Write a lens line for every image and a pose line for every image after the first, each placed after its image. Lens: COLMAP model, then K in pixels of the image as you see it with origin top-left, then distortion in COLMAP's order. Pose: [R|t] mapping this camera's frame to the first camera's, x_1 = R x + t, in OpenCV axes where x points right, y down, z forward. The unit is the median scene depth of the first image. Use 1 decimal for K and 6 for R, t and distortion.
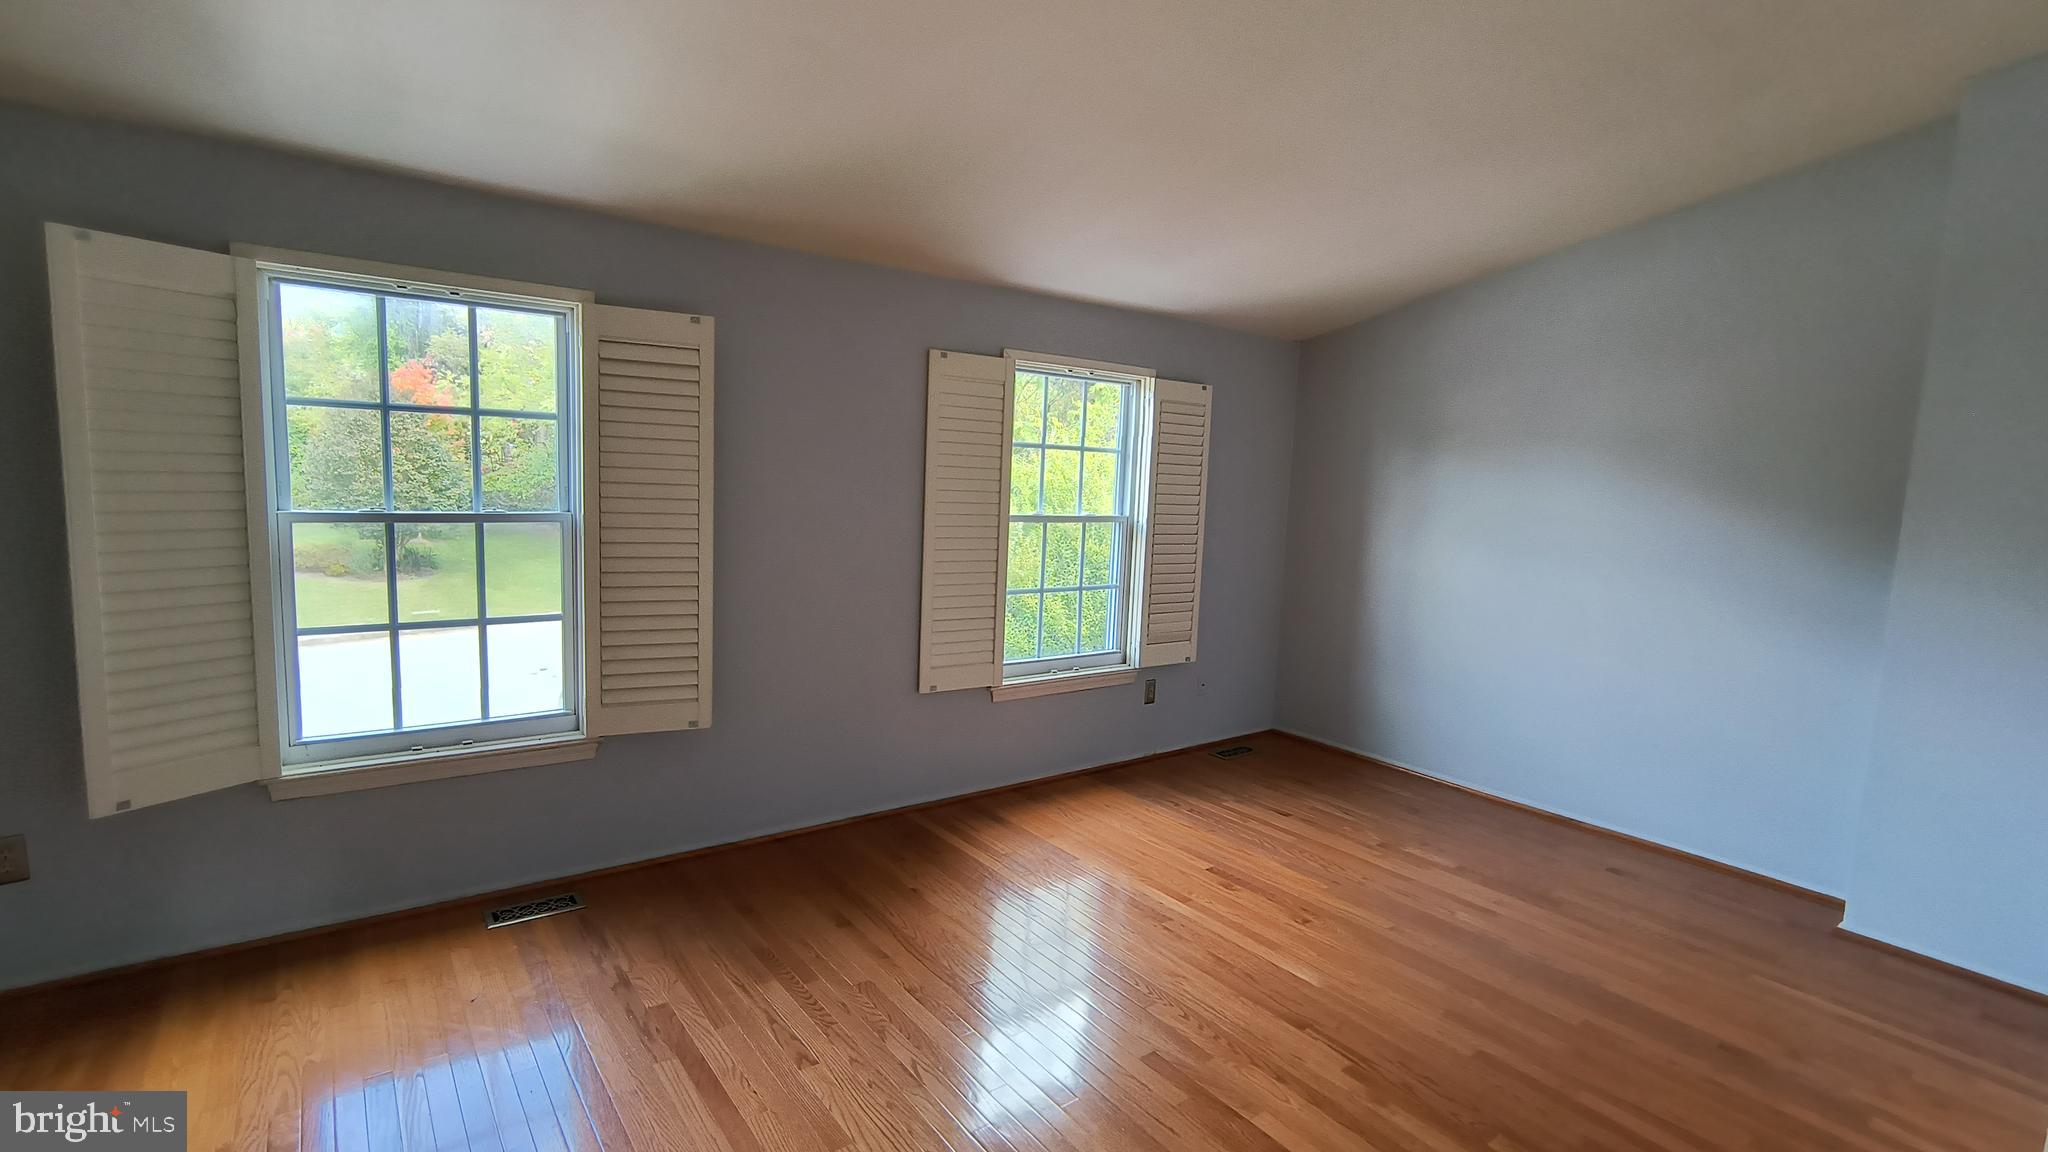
lens RADIAL K [[928.0, 0, 1019.6], [0, 928.0, 574.9], [0, 0, 1]] dist [-0.015951, -0.001348]
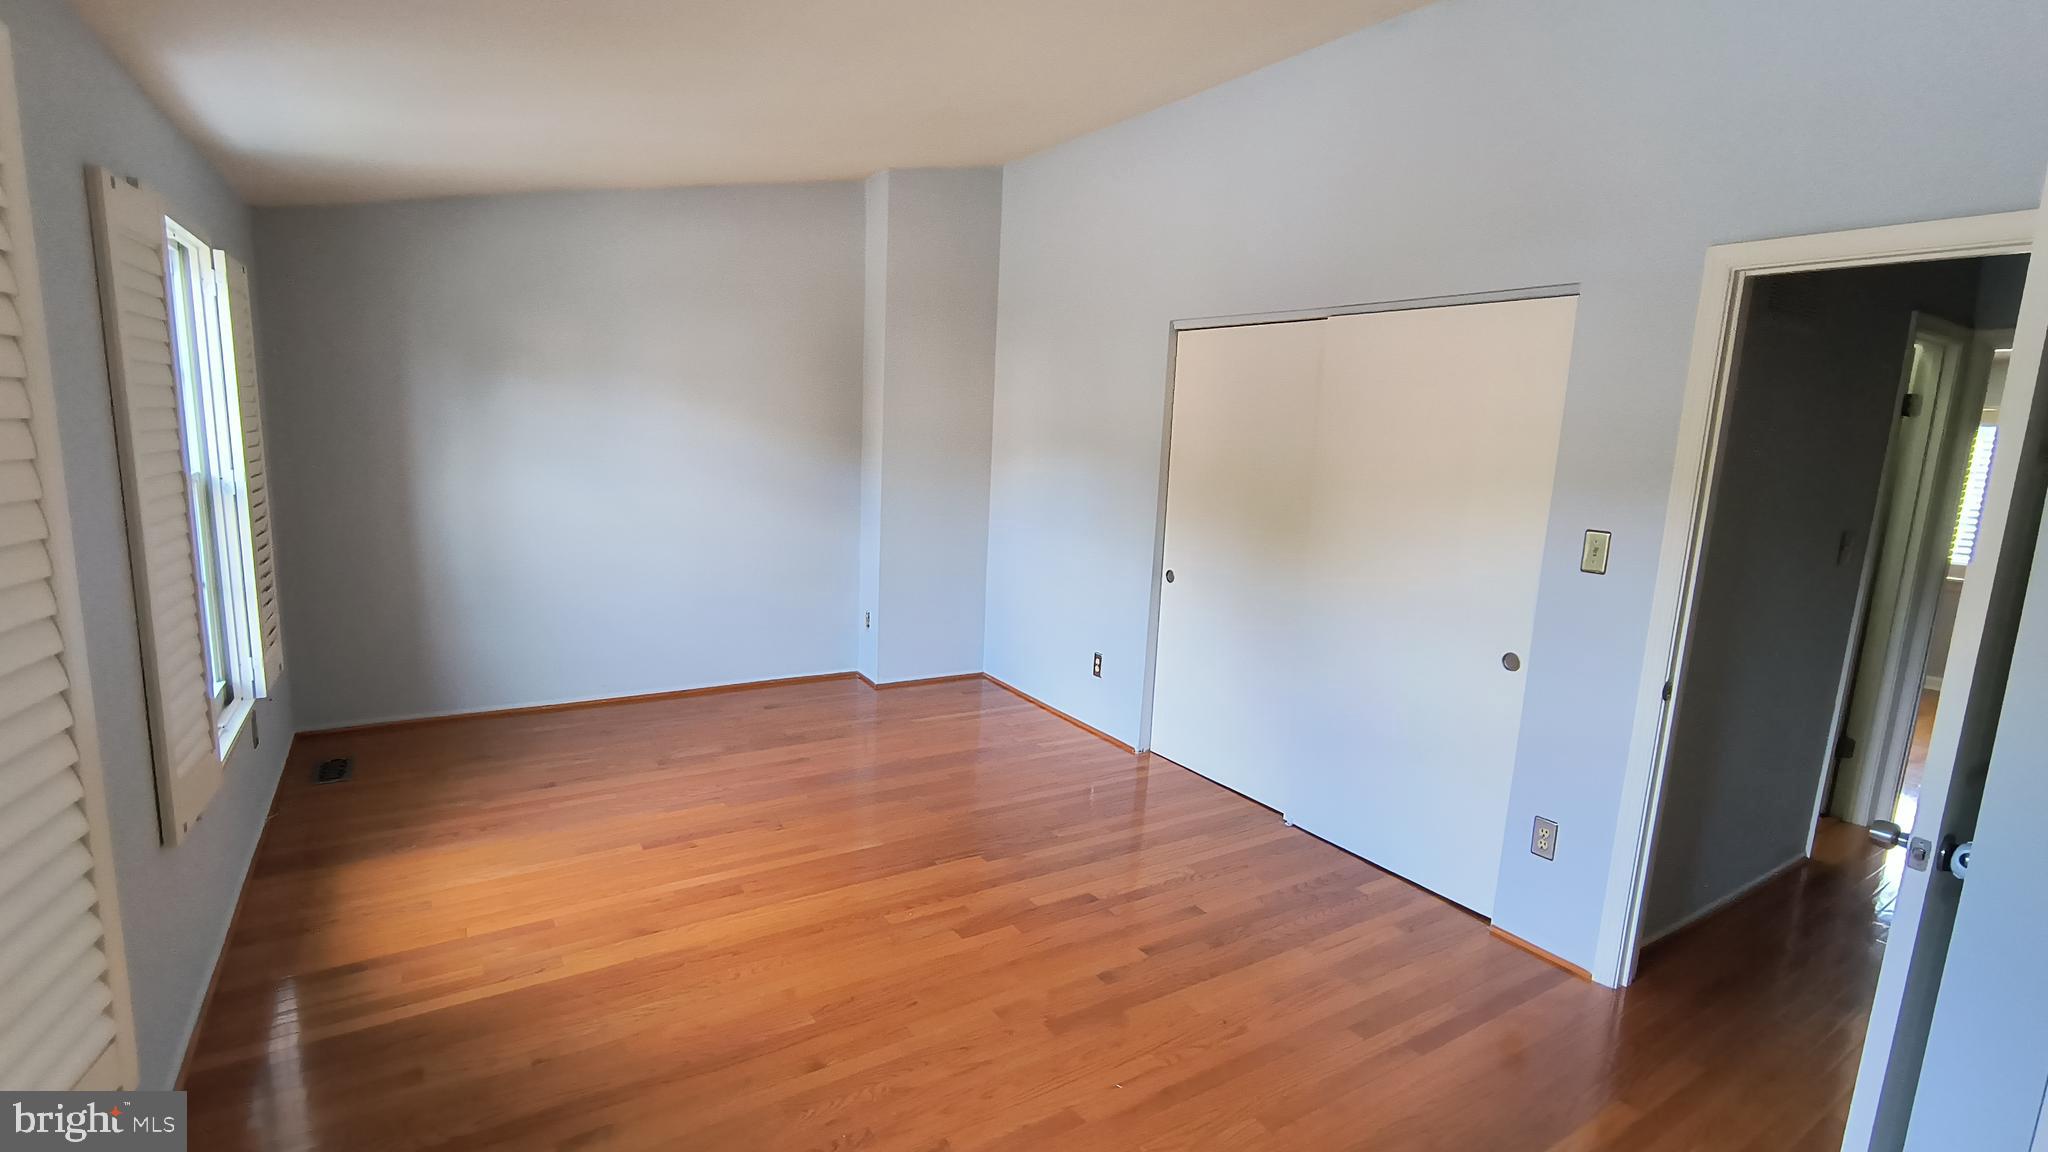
lens RADIAL K [[928.0, 0, 1016.0], [0, 928.0, 578.5], [0, 0, 1]] dist [-0.015951, -0.001348]
pose [[0.100404, -0.208877, 0.972774, -0.566924], [0.076236, 0.976455, 0.201799, -0.100573], [-0.992022, 0.053899, 0.113964, 0.469025]]
